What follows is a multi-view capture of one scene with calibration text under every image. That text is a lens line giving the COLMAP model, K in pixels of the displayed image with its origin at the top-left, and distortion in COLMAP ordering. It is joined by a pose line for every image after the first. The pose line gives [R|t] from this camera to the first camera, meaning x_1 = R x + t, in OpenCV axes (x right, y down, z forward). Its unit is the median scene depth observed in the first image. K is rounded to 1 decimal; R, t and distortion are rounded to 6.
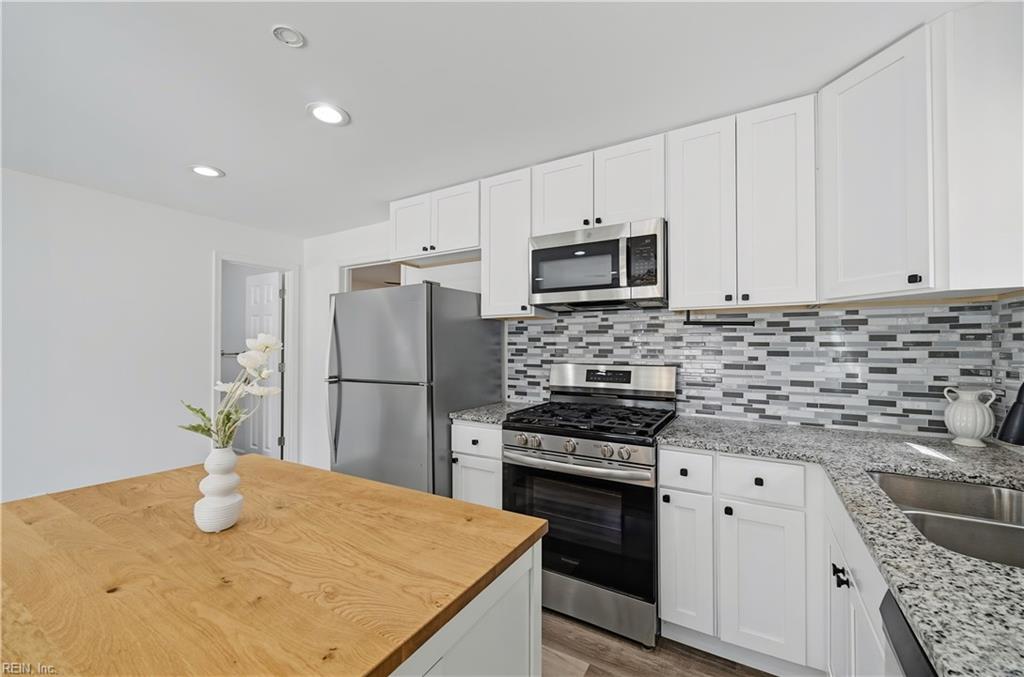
lens RADIAL K [[411.6, 0, 510.7], [0, 411.6, 342.7], [0, 0, 1]] dist [0.000469, 0.000260]
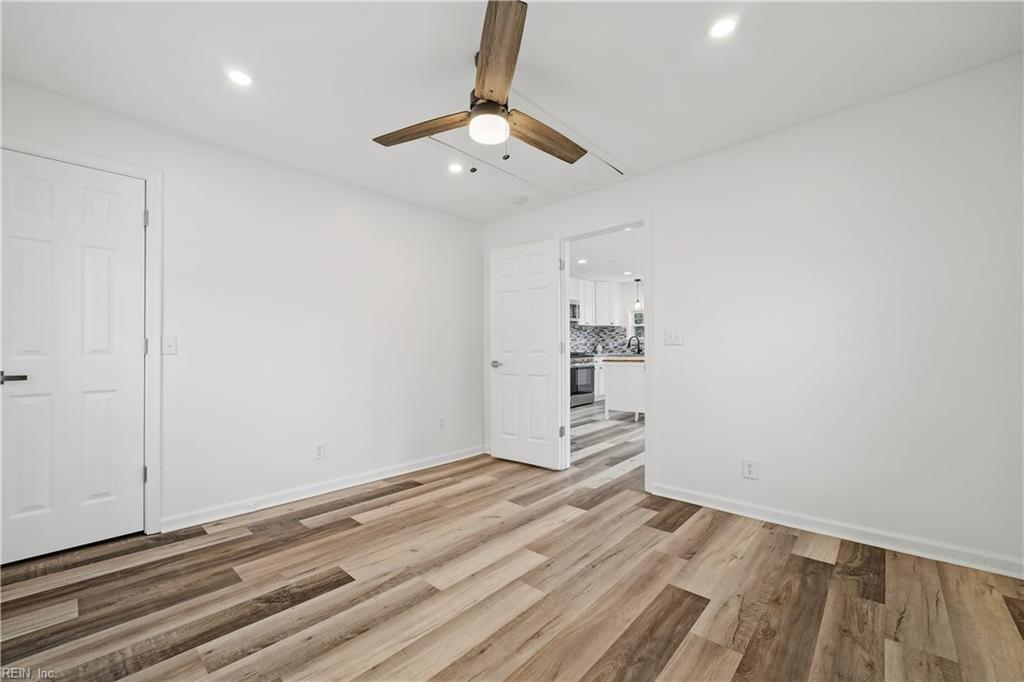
lens RADIAL K [[411.6, 0, 506.8], [0, 411.6, 339.1], [0, 0, 1]] dist [0.000469, 0.000260]
pose [[0.208249, 0.017337, 0.977922, -3.722781], [-0.004687, 0.999849, -0.016728, 0.129469], [-0.978065, -0.001100, 0.208299, 0.906011]]
